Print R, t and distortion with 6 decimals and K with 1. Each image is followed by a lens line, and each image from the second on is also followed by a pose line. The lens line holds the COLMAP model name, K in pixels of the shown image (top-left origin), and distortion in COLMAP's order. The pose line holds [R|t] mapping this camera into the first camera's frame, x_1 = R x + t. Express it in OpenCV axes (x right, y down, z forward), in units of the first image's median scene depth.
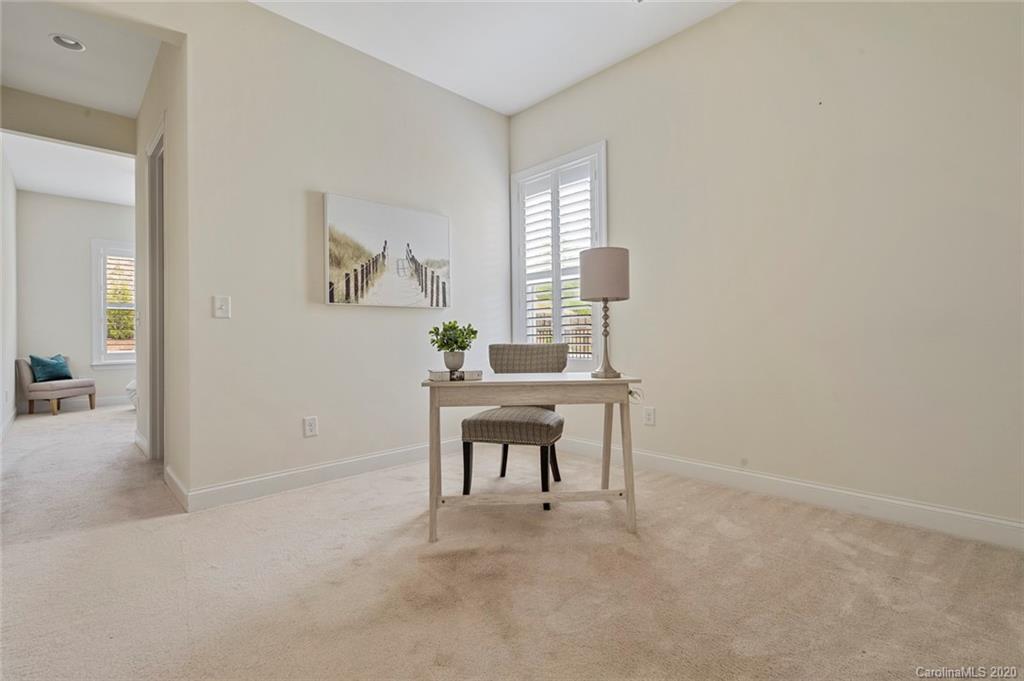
lens RADIAL K [[466.5, 0, 513.4], [0, 466.5, 337.7], [0, 0, 1]] dist [-0.001589, 0.000528]
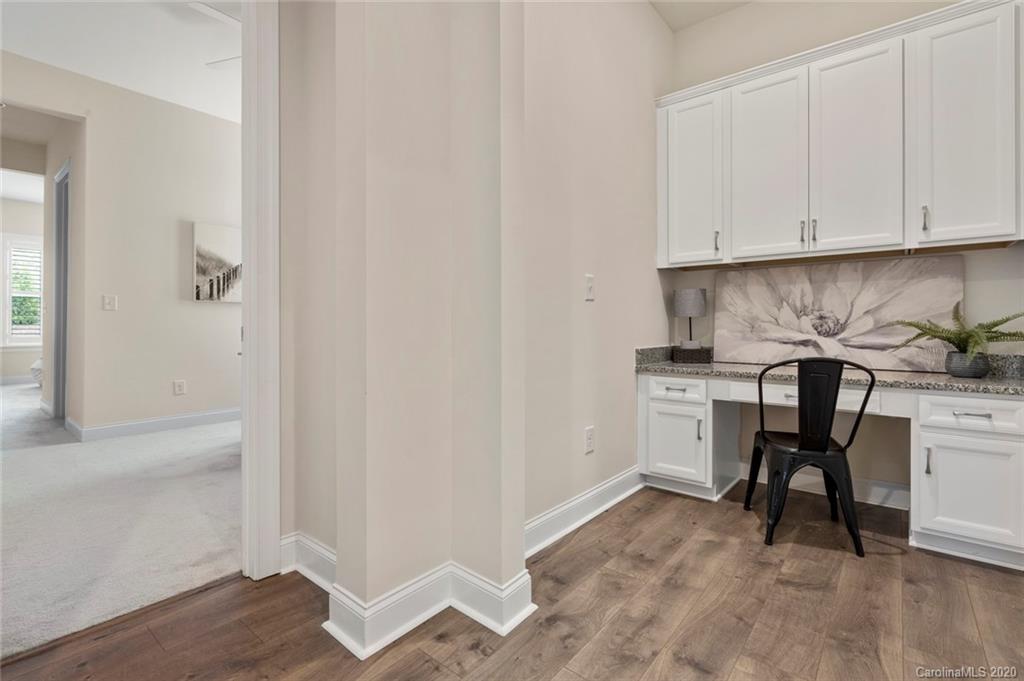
lens RADIAL K [[465.0, 0, 513.2], [0, 465.0, 325.8], [0, 0, 1]] dist [-0.001782, -0.000491]
pose [[0.993137, 0.011825, 0.116361, 0.380370], [-0.011243, 0.999921, -0.005654, -0.000156], [-0.116419, 0.004307, 0.993191, -0.487714]]
